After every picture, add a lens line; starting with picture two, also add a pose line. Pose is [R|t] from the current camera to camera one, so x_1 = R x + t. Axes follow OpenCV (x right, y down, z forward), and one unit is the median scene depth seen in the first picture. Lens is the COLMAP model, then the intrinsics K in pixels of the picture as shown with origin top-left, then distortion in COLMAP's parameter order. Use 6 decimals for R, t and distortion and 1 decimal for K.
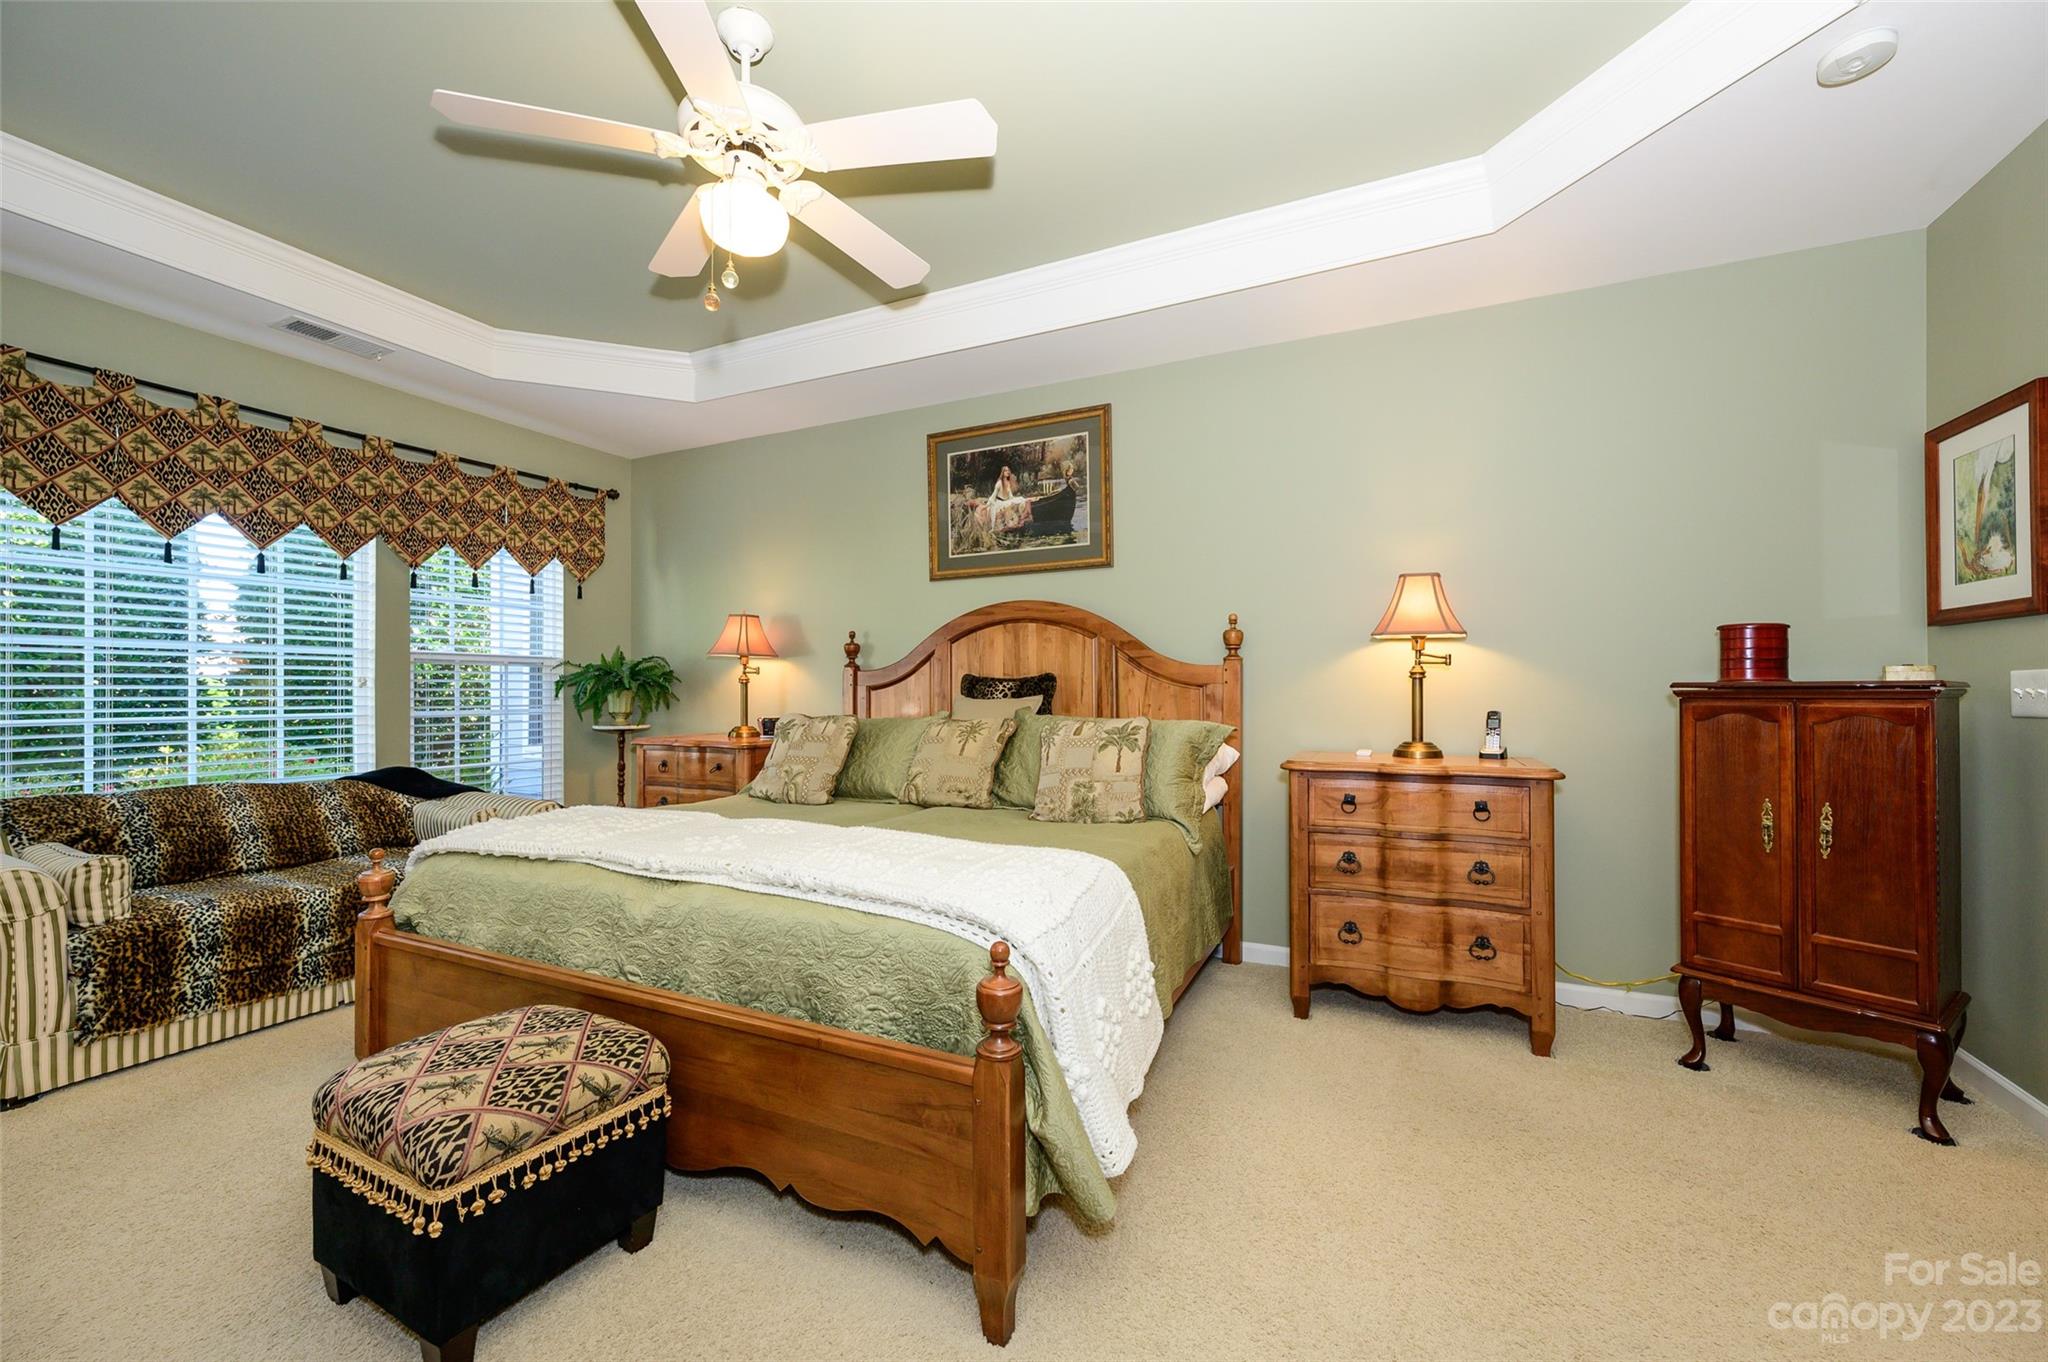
lens RADIAL K [[816.9, 0, 1022.5], [0, 816.9, 685.3], [0, 0, 1]] dist [0.000393, 0.000252]
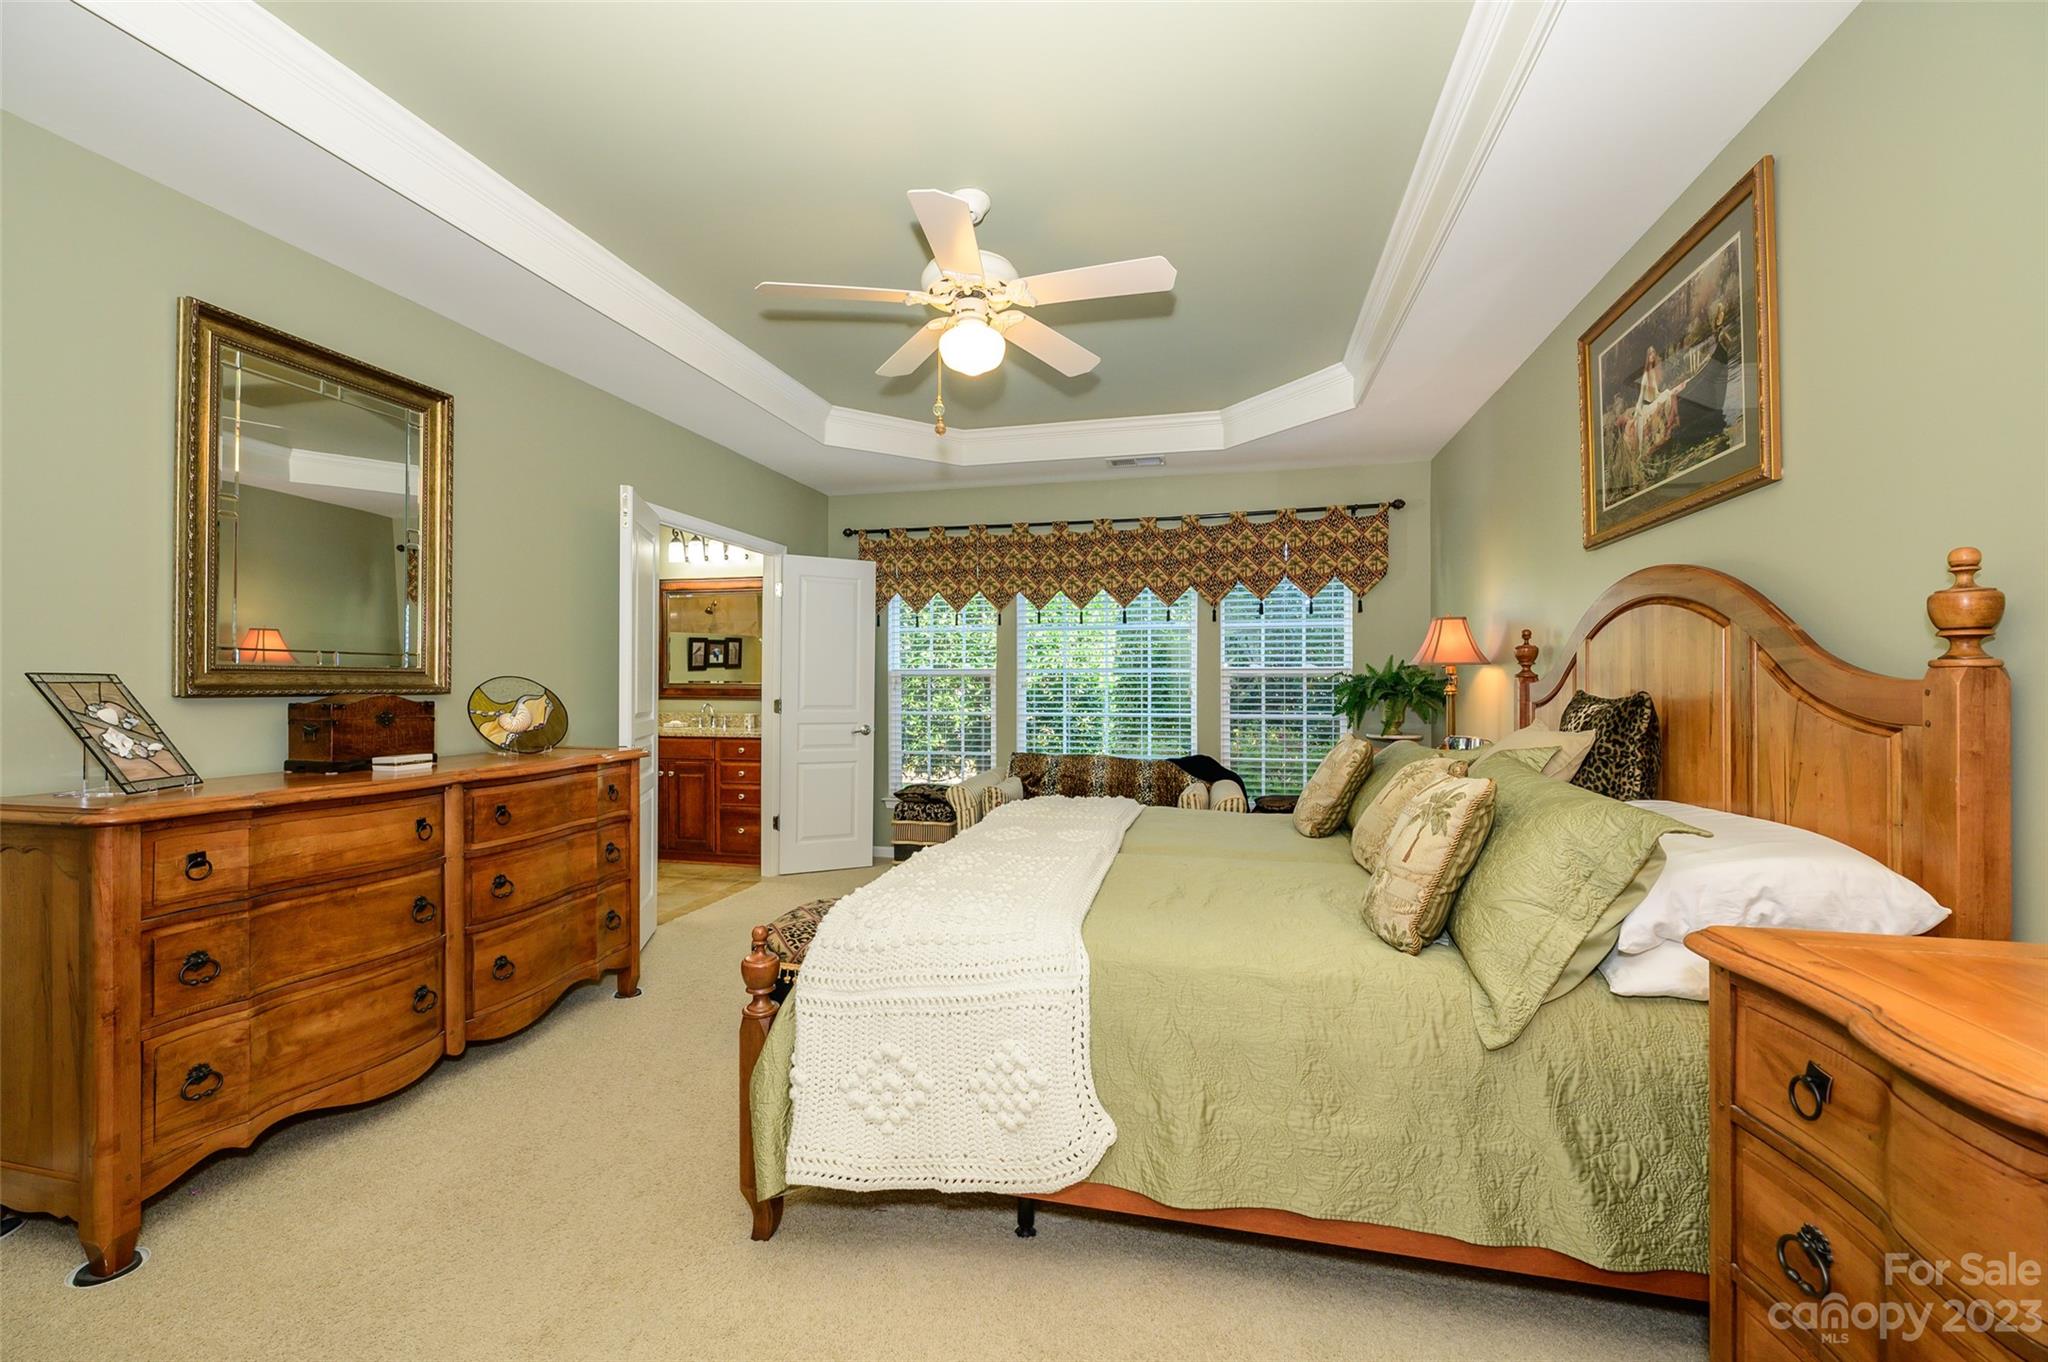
lens RADIAL K [[816.9, 0, 1011.3], [0, 816.9, 683.5], [0, 0, 1]] dist [0.000393, 0.000252]
pose [[0.181886, 0.002061, -0.983318, 0.524415], [0.004950, 0.999983, 0.003012, -0.024842], [0.983307, -0.005415, 0.181872, 0.457068]]
